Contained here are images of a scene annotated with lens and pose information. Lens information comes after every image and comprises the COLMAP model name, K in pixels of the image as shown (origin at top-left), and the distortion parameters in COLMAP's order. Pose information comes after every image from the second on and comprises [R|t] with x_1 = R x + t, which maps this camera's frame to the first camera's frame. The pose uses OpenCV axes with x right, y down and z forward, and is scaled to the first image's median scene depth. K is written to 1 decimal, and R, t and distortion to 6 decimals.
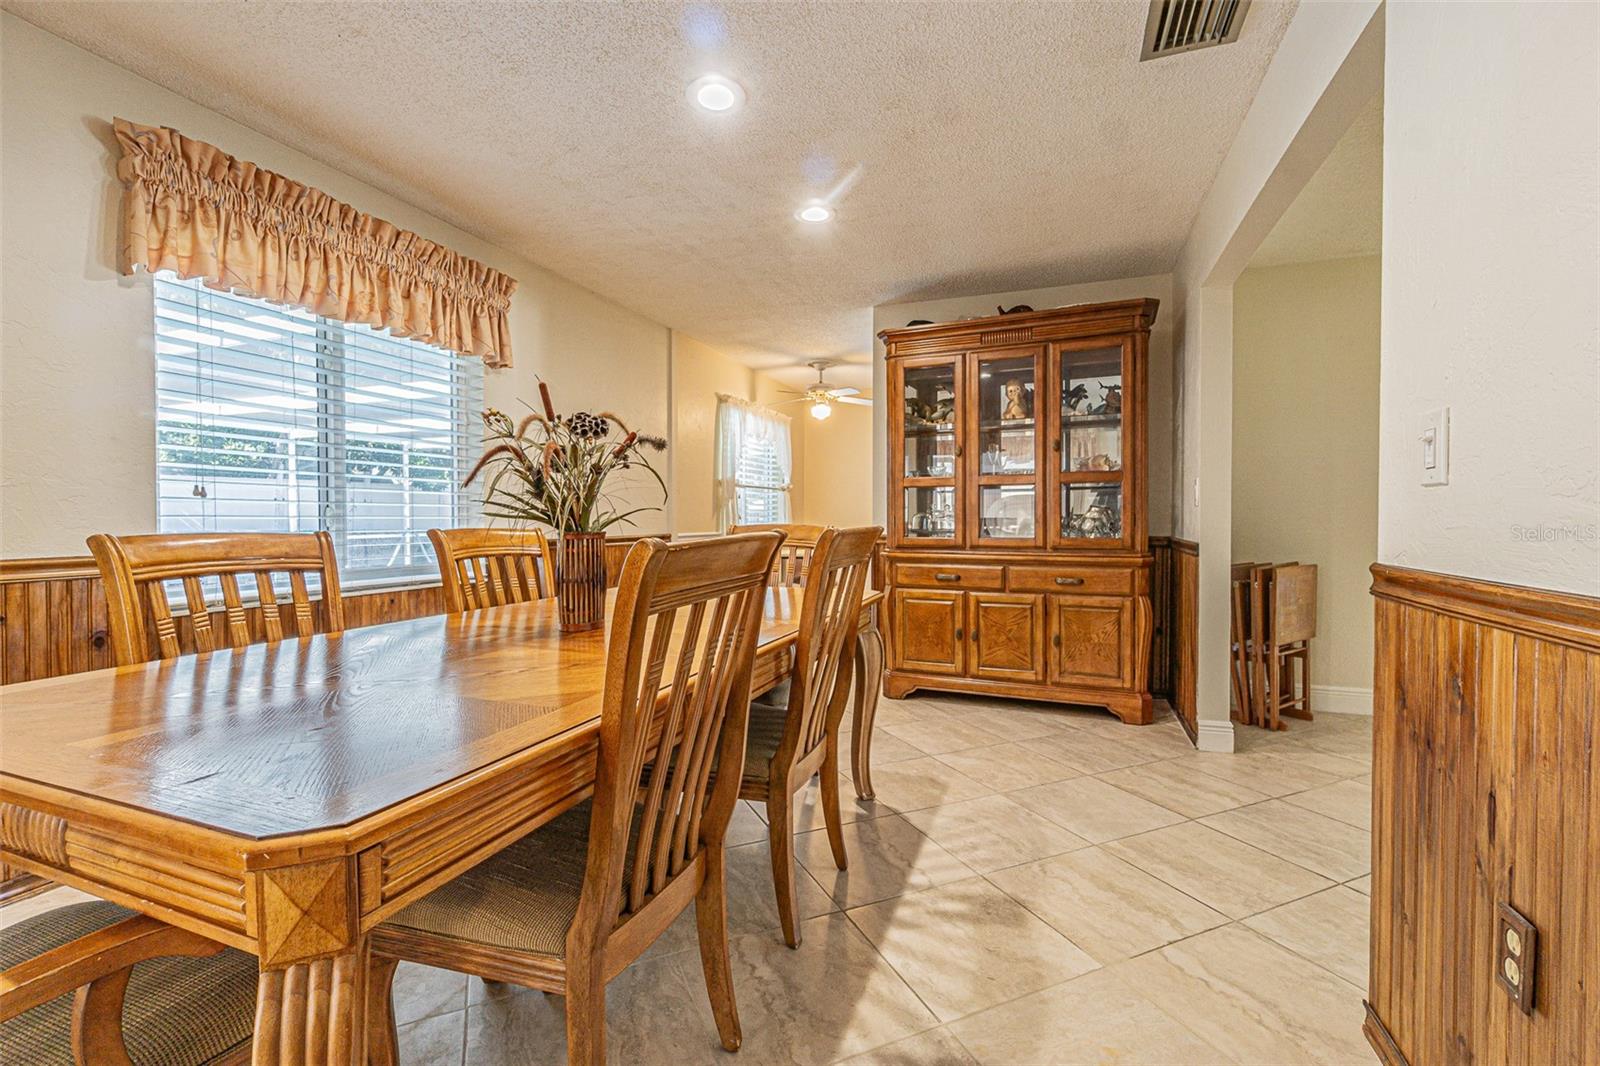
lens RADIAL K [[699.1, 0, 795.0], [0, 699.1, 524.0], [0, 0, 1]] dist [-0.007637, 0.000145]
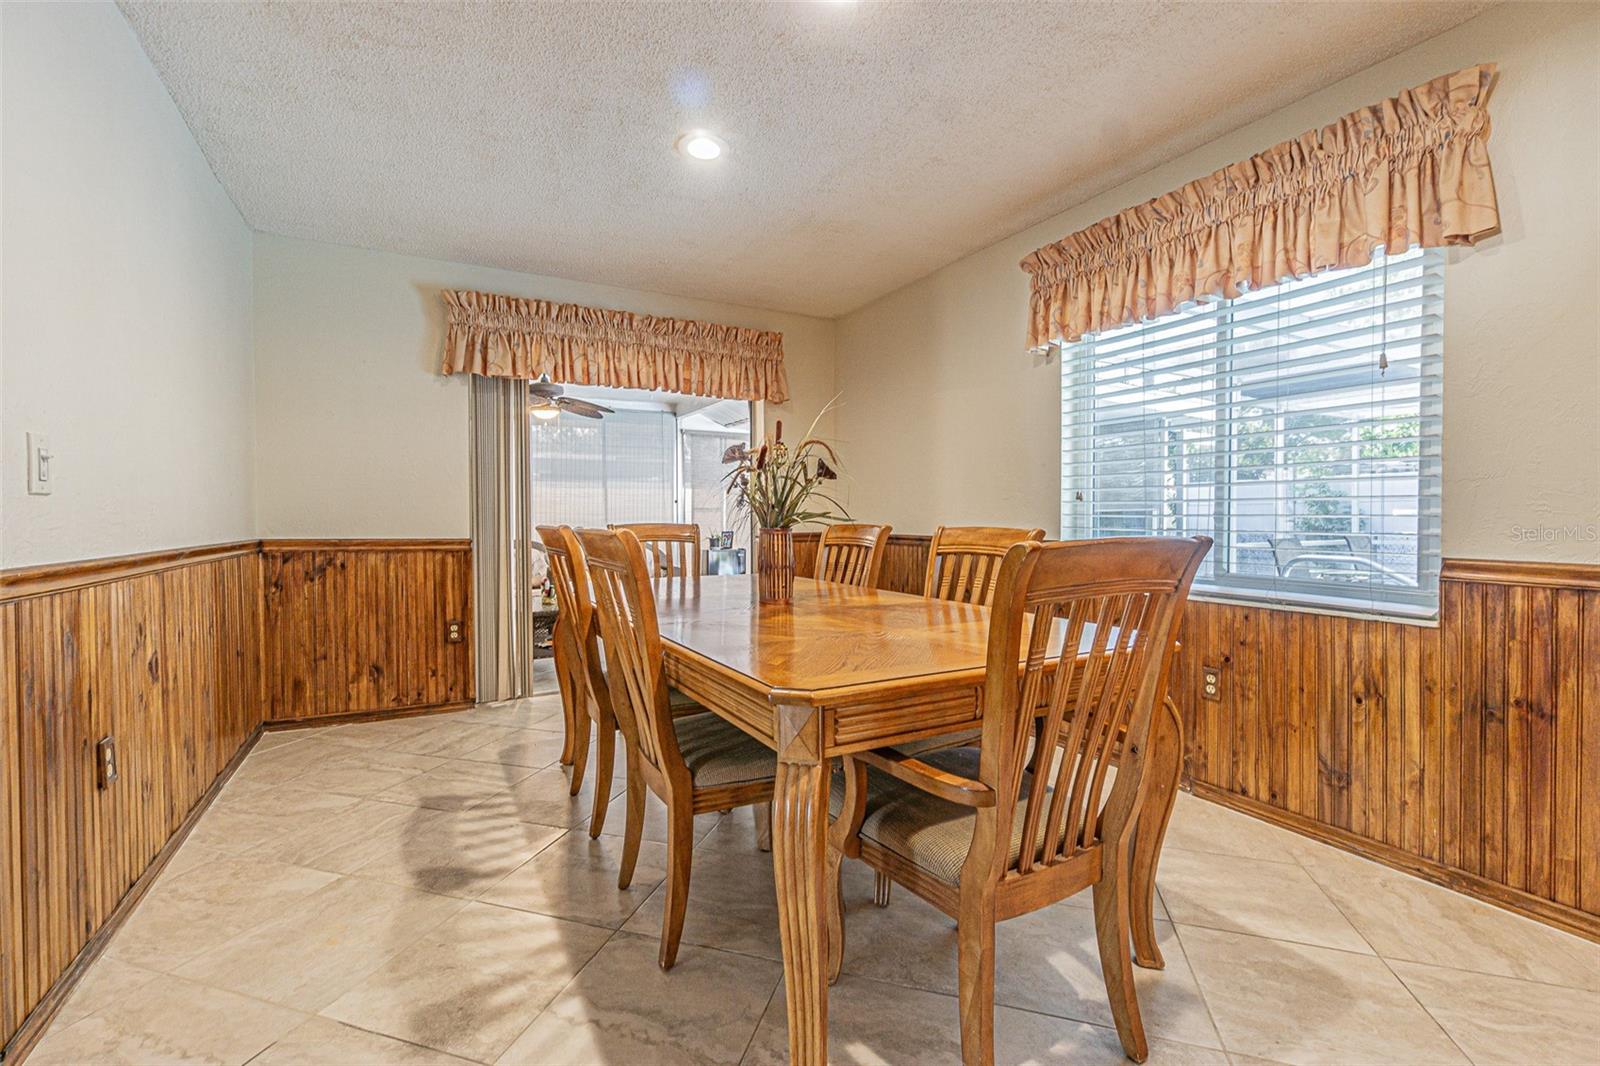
lens RADIAL K [[699.1, 0, 796.3], [0, 699.1, 529.6], [0, 0, 1]] dist [-0.007637, 0.000145]
pose [[-0.662282, 0.011412, -0.749168, 0.595227], [-0.002577, 0.999843, 0.017509, -0.009479], [0.749250, 0.013526, -0.662149, 1.752355]]
